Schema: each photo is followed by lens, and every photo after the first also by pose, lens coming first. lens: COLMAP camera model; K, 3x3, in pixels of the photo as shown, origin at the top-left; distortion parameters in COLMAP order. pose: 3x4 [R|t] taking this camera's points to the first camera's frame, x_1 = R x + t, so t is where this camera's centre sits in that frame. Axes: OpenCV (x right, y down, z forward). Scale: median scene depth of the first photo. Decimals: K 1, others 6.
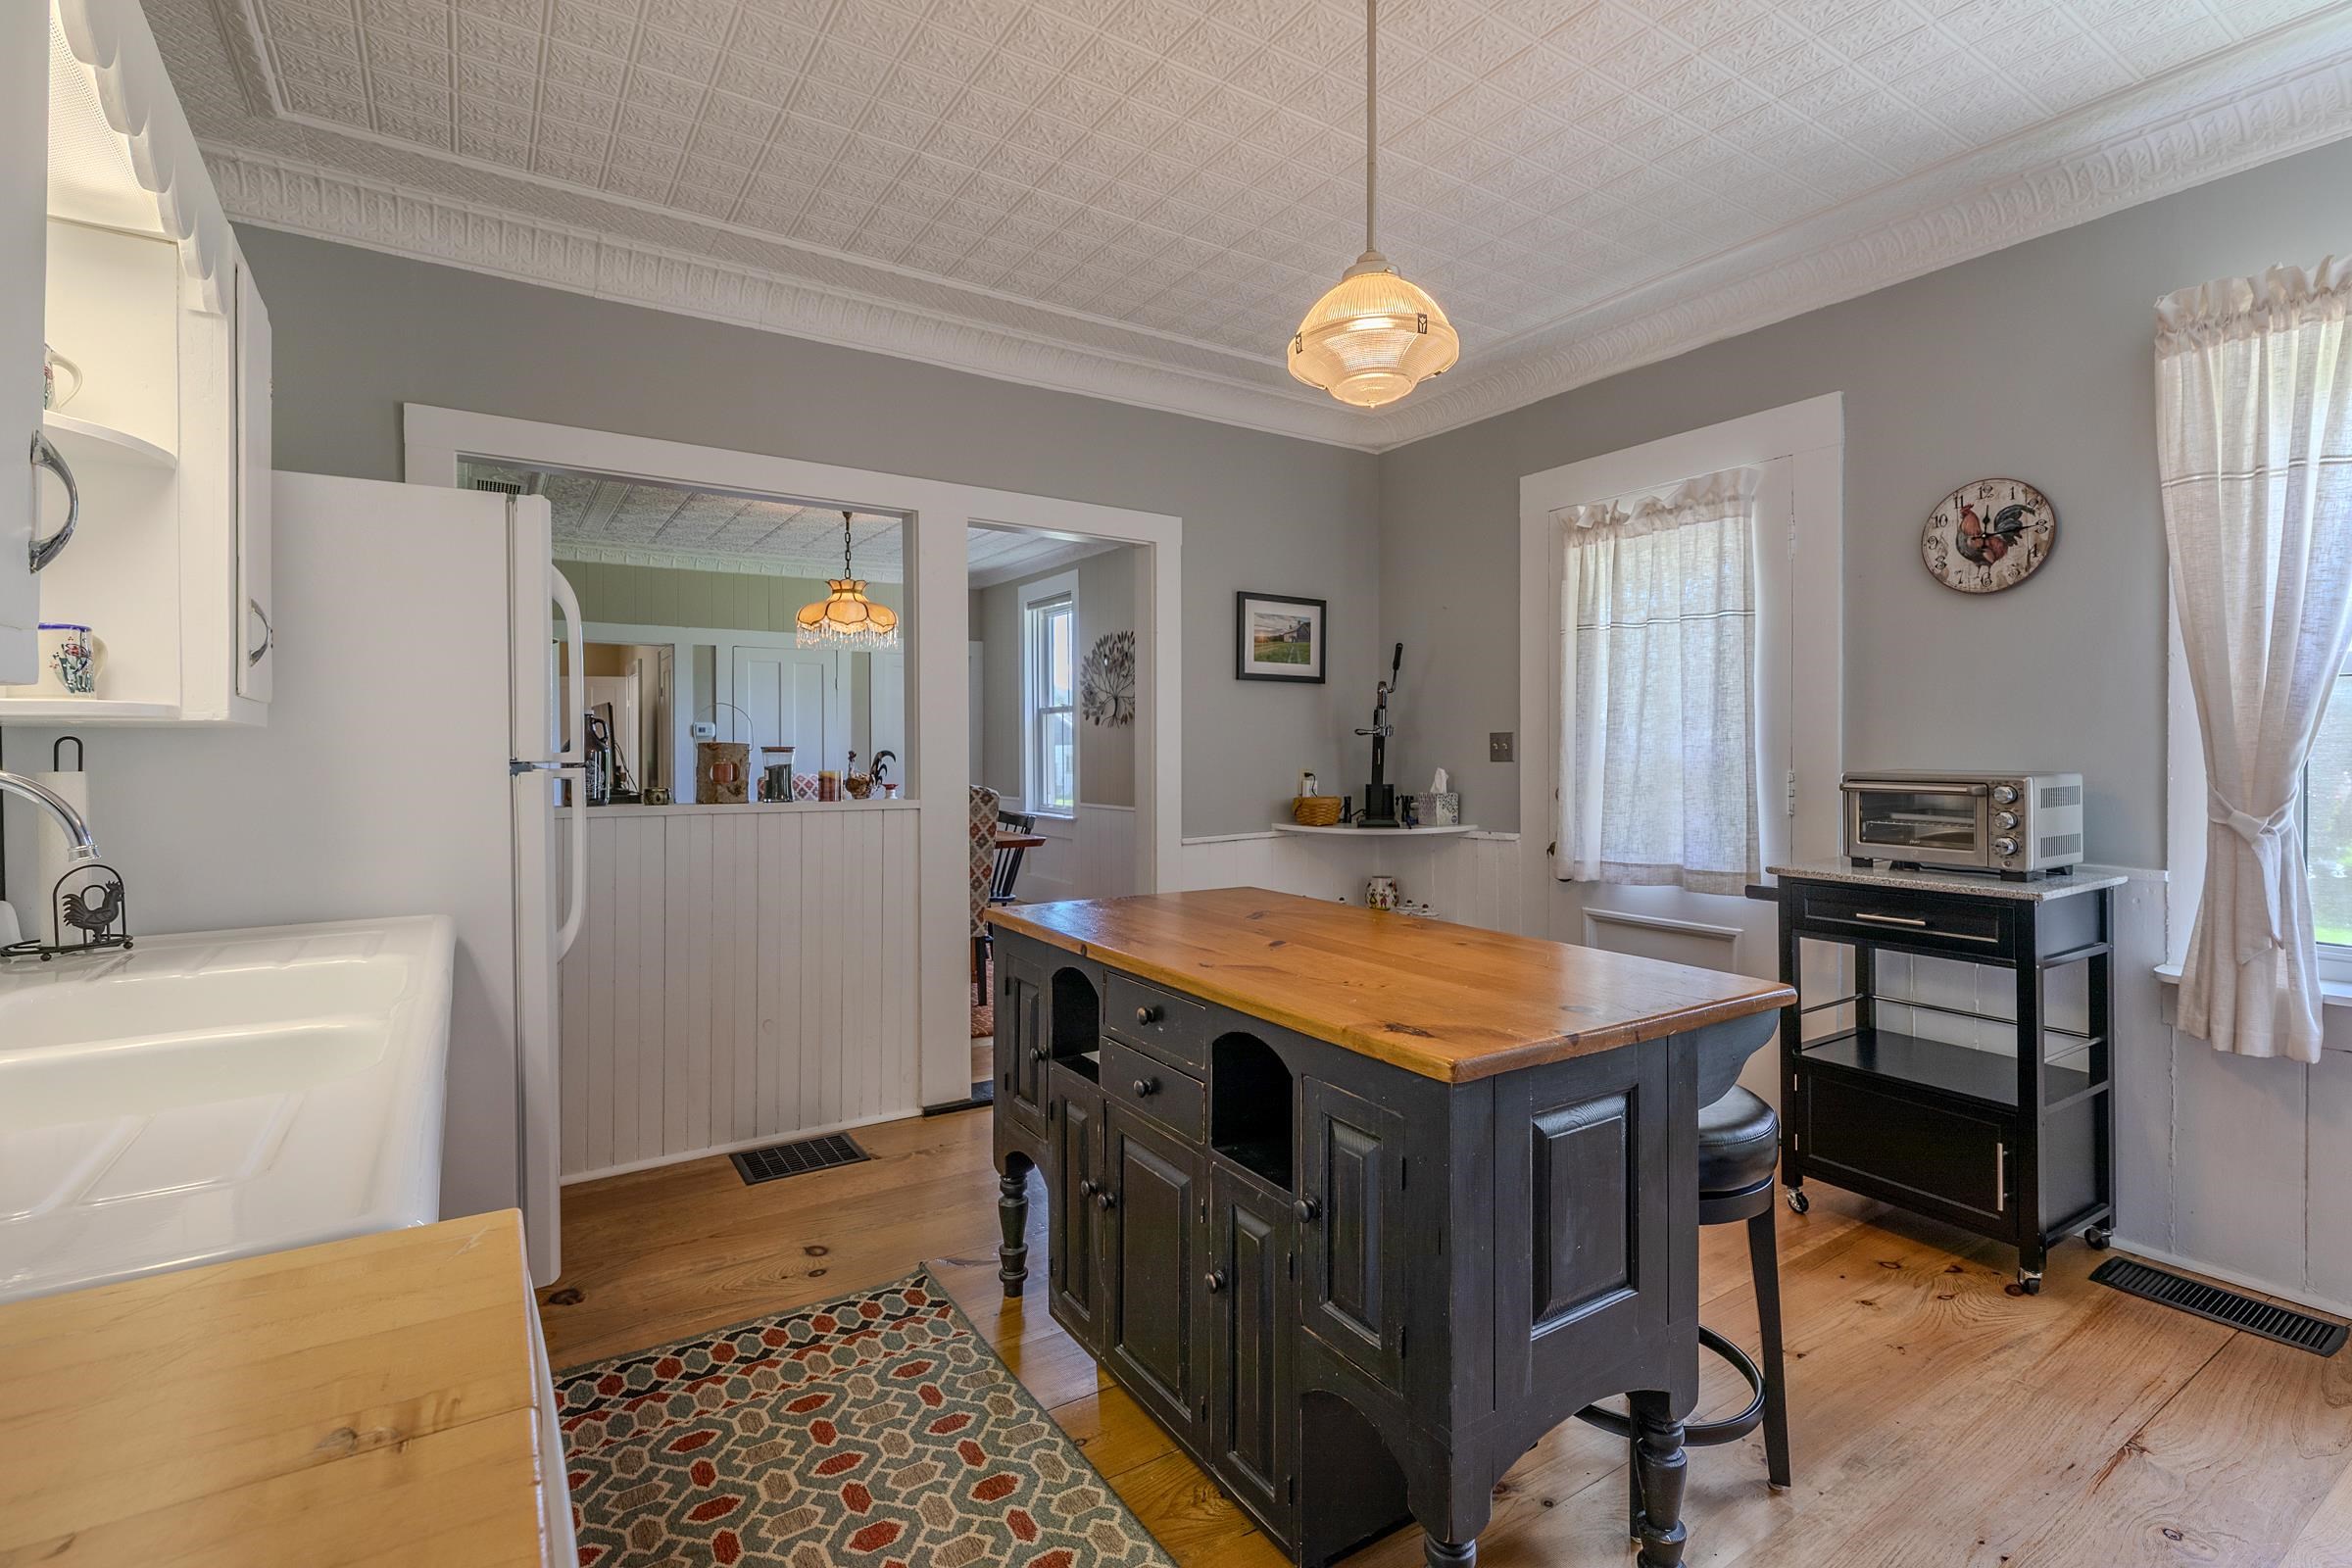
lens RADIAL K [[1067.0, 0, 1185.2], [0, 1067.0, 761.5], [0, 0, 1]] dist [0.004644, 0.000744]
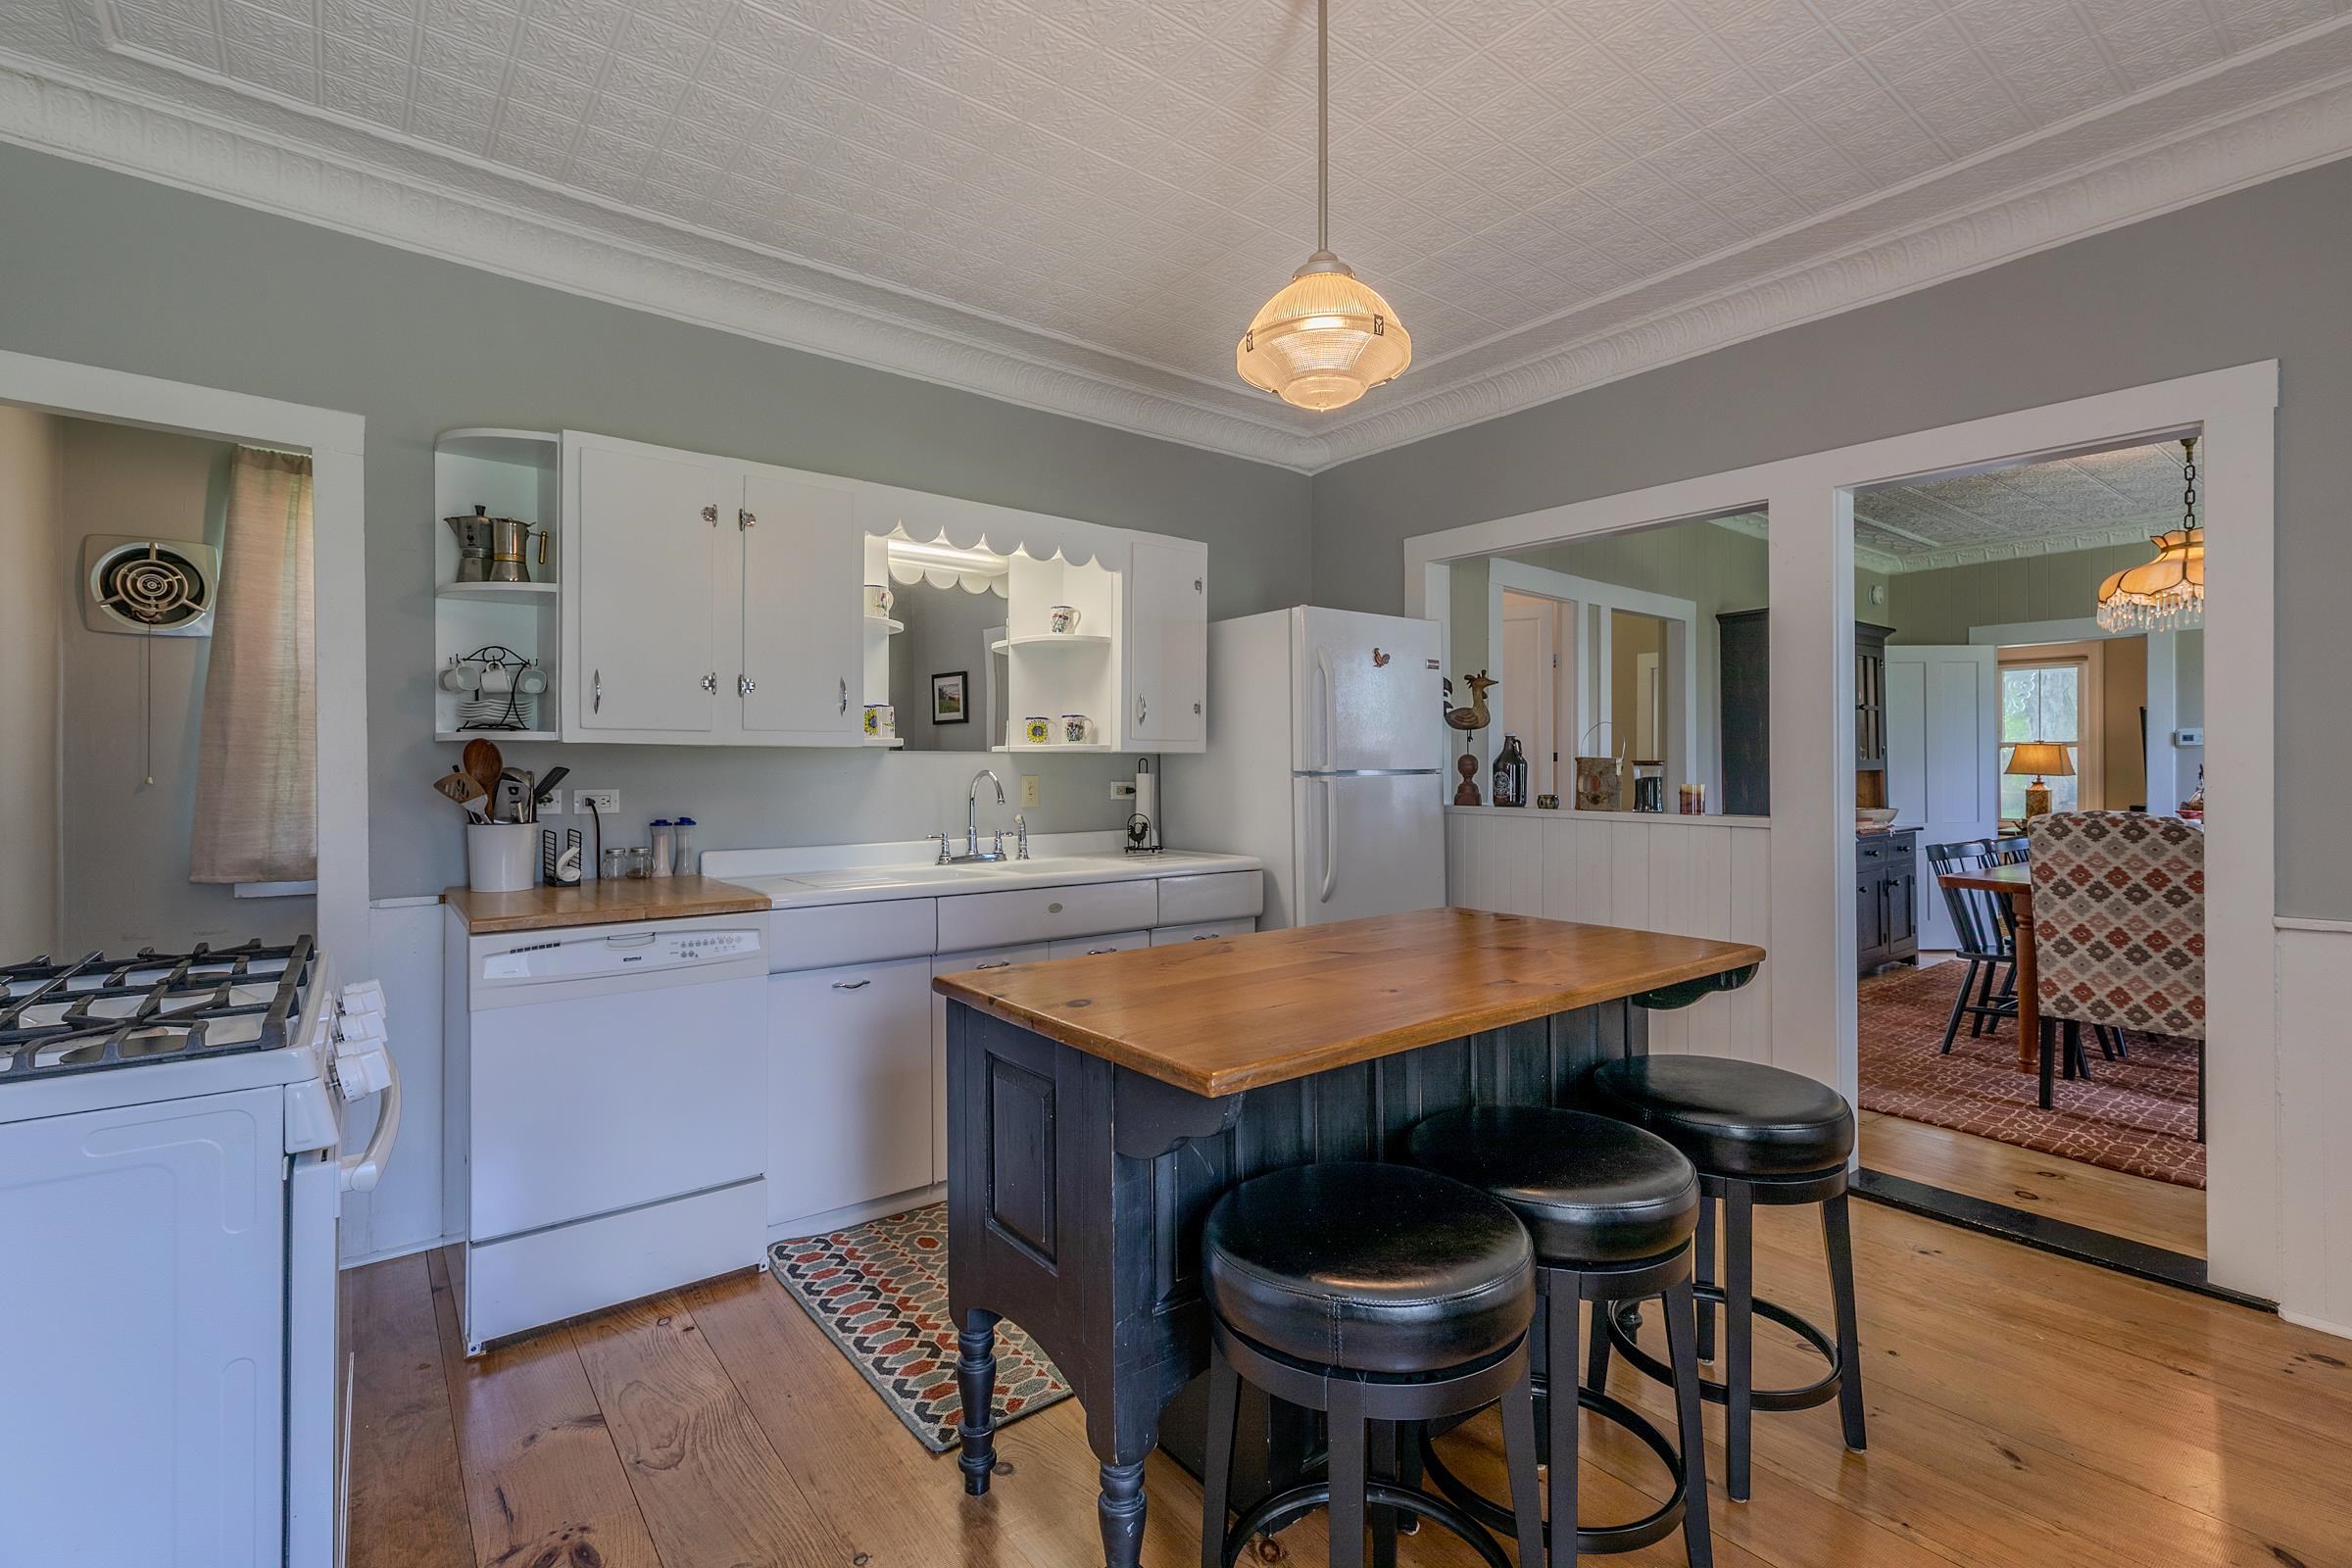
lens RADIAL K [[1067.0, 0, 1175.3], [0, 1067.0, 772.9], [0, 0, 1]] dist [0.004644, 0.000744]
pose [[0.085055, 0.007899, -0.996345, 0.739557], [-0.010536, 0.999920, 0.007028, -0.004870], [0.996321, 0.009899, 0.085131, 0.513338]]
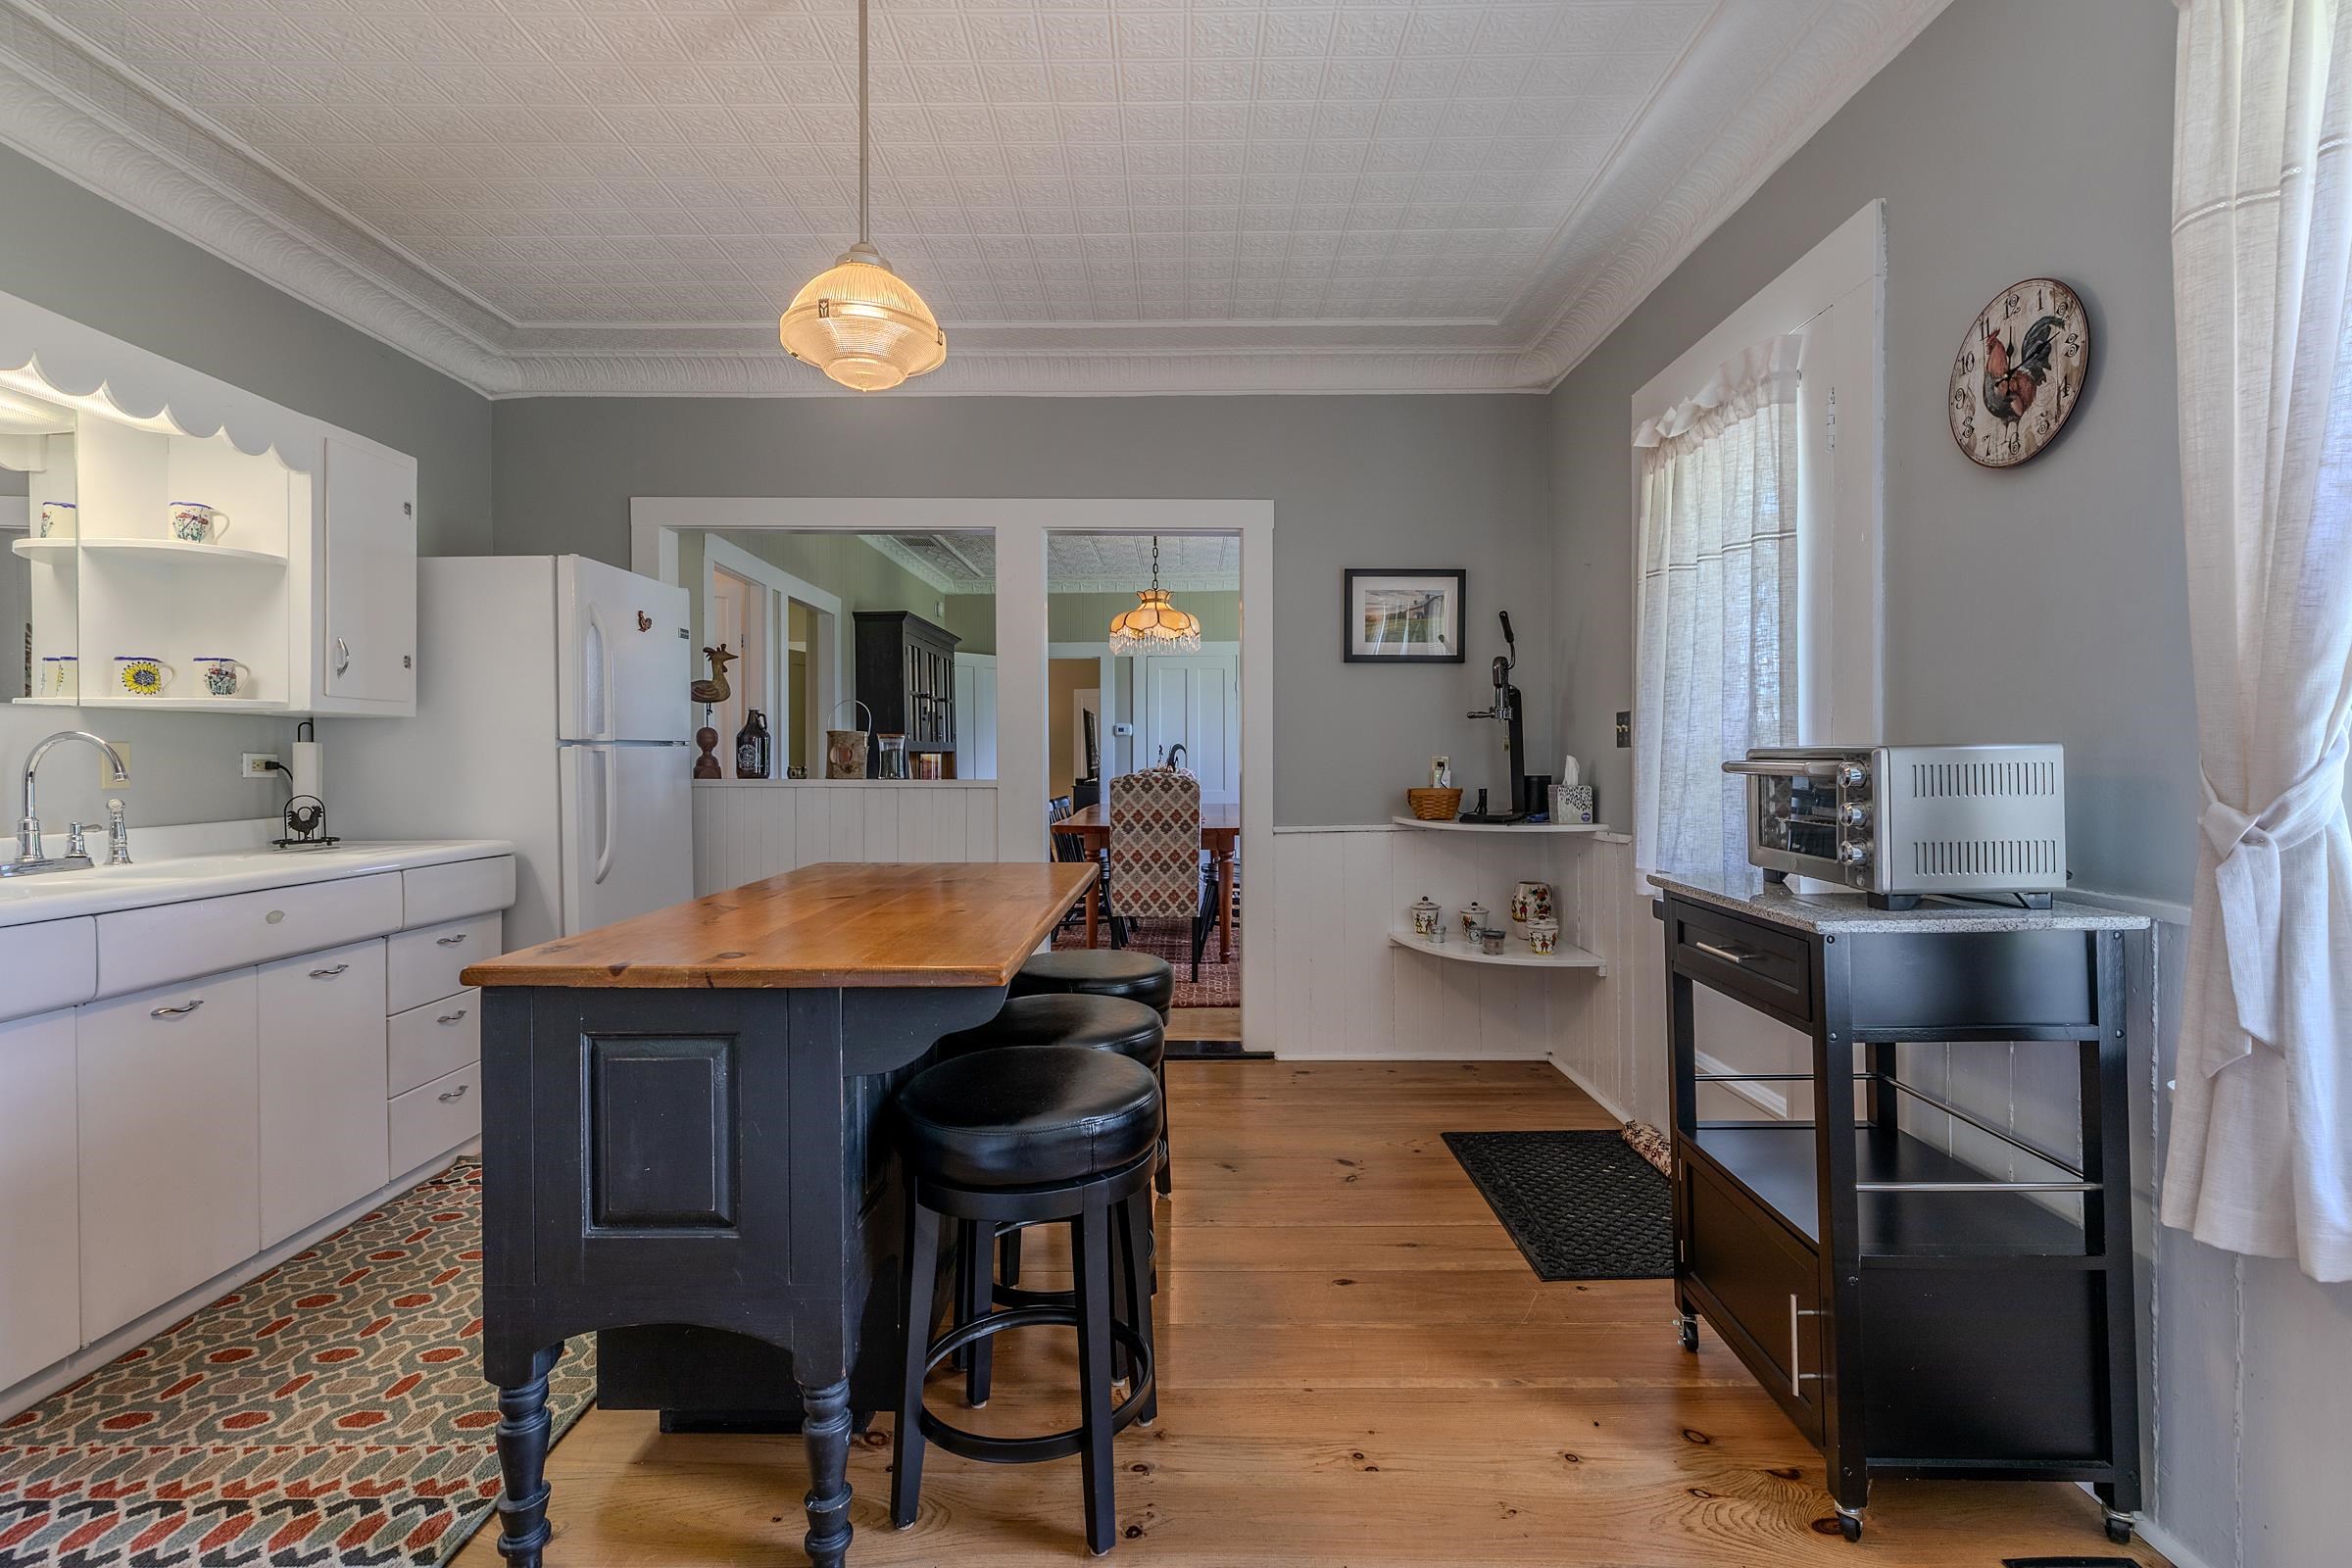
lens RADIAL K [[1067.0, 0, 1189.2], [0, 1067.0, 767.7], [0, 0, 1]] dist [0.004644, 0.000744]
pose [[0.836114, 0.005582, -0.548527, 0.665889], [-0.005489, 0.999983, 0.001810, 0.023486], [0.548528, 0.001497, 0.836131, 0.192563]]
